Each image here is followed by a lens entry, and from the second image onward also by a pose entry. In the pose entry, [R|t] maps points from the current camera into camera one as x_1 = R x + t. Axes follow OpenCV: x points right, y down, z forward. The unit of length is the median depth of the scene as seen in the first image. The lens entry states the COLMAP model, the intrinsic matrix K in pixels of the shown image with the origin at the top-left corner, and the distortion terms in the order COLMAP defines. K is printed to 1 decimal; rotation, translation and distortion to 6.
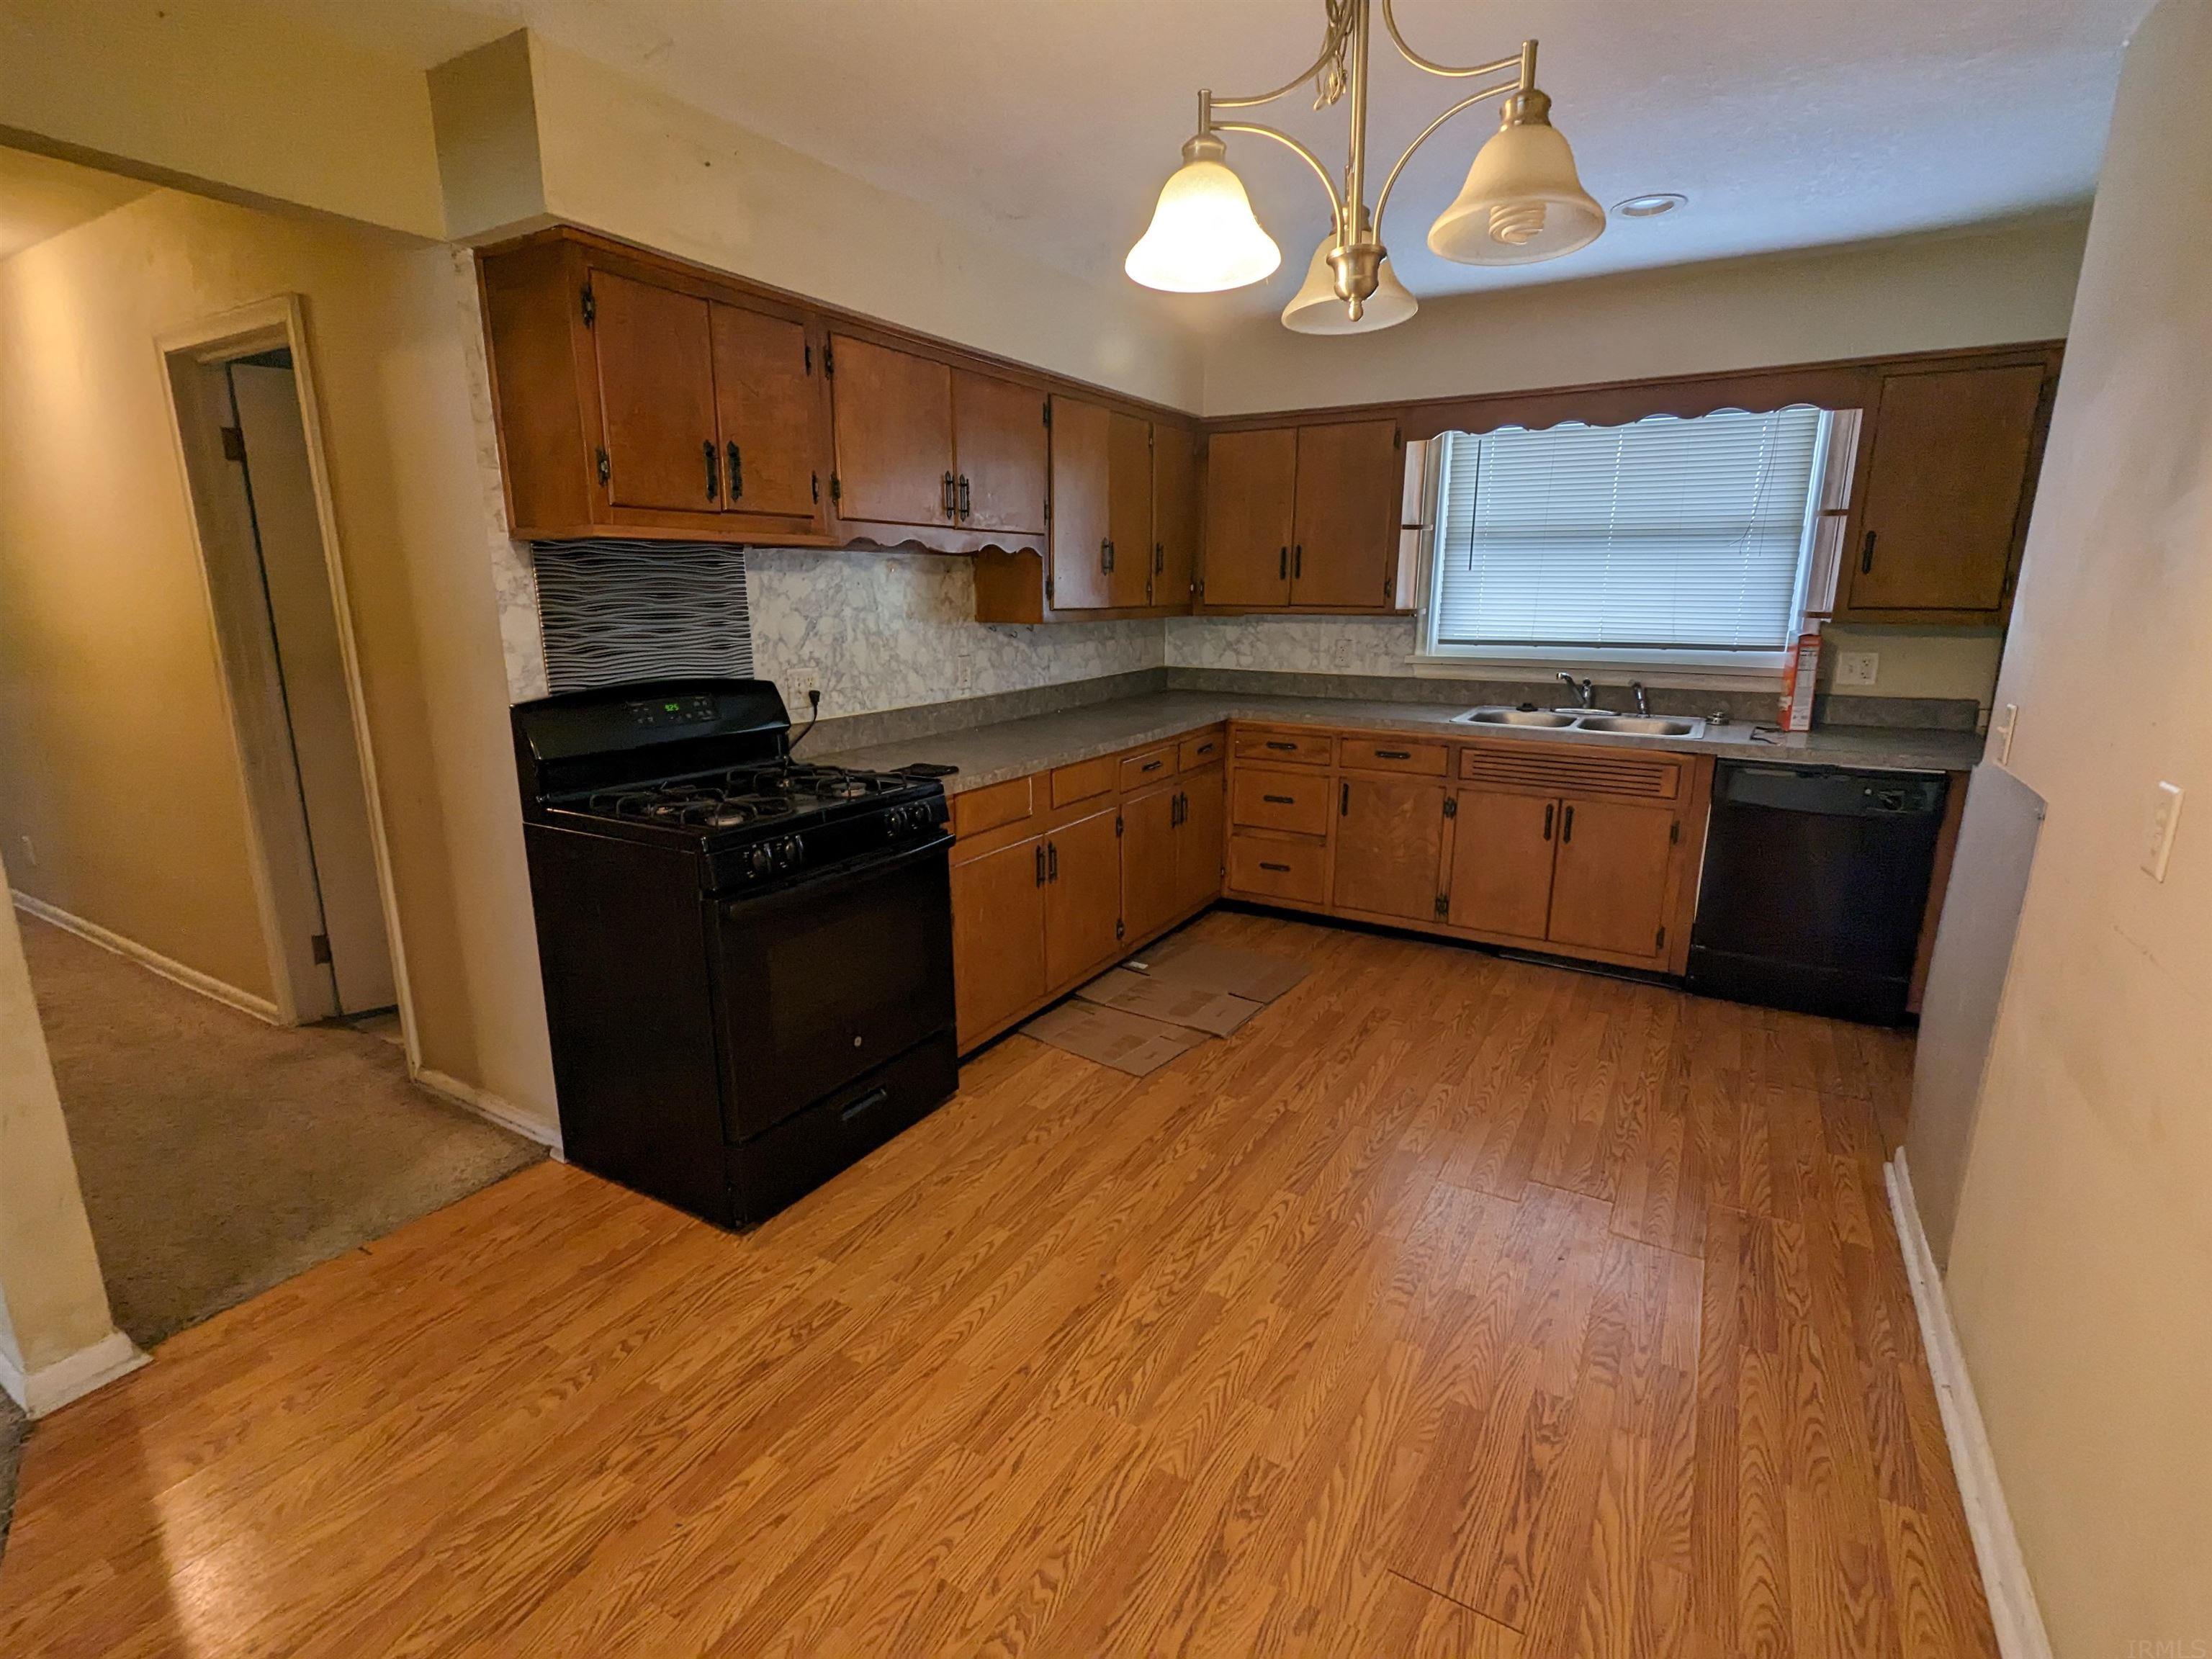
lens RADIAL K [[1042.4, 0, 1104.3], [0, 1042.4, 827.7], [0, 0, 1]] dist [0.002976, 0.000827]
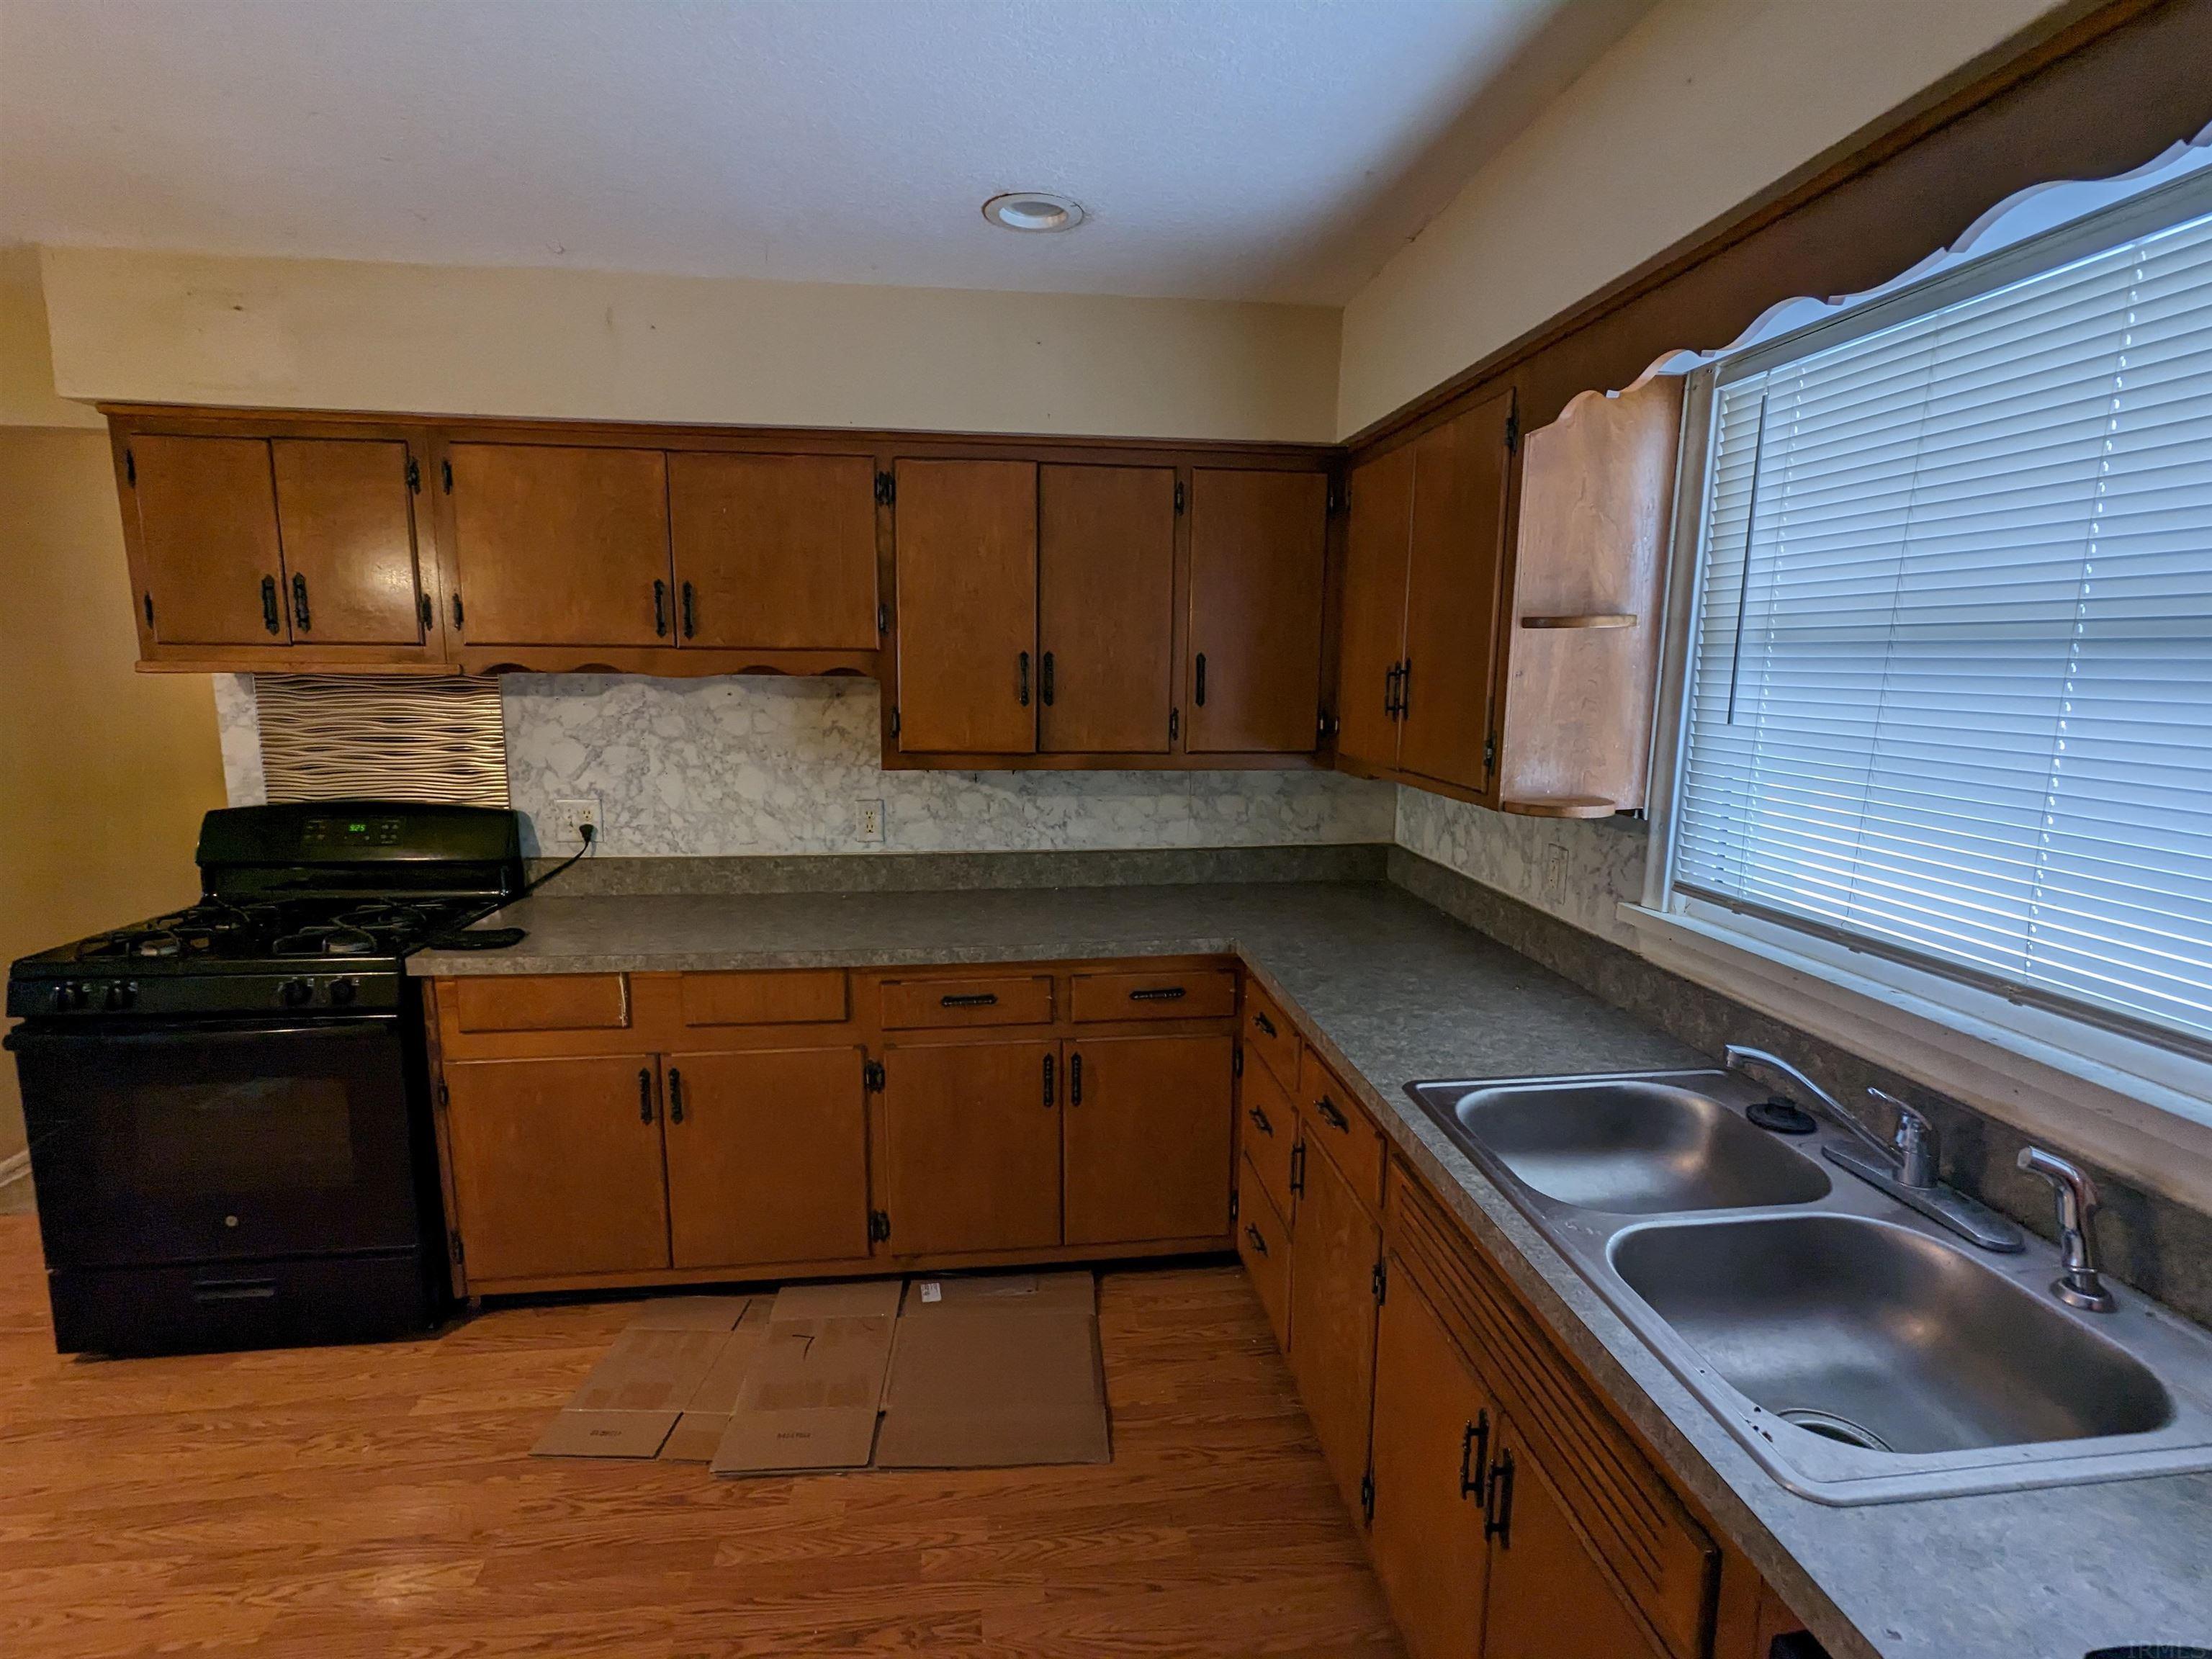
lens RADIAL K [[1042.4, 0, 1107.0], [0, 1042.4, 828.9], [0, 0, 1]] dist [0.002976, 0.000827]
pose [[0.604183, 0.132608, -0.785734, 0.684386], [-0.190191, 0.981555, 0.019411, -0.223017], [0.773815, 0.137711, 0.618260, 0.759233]]
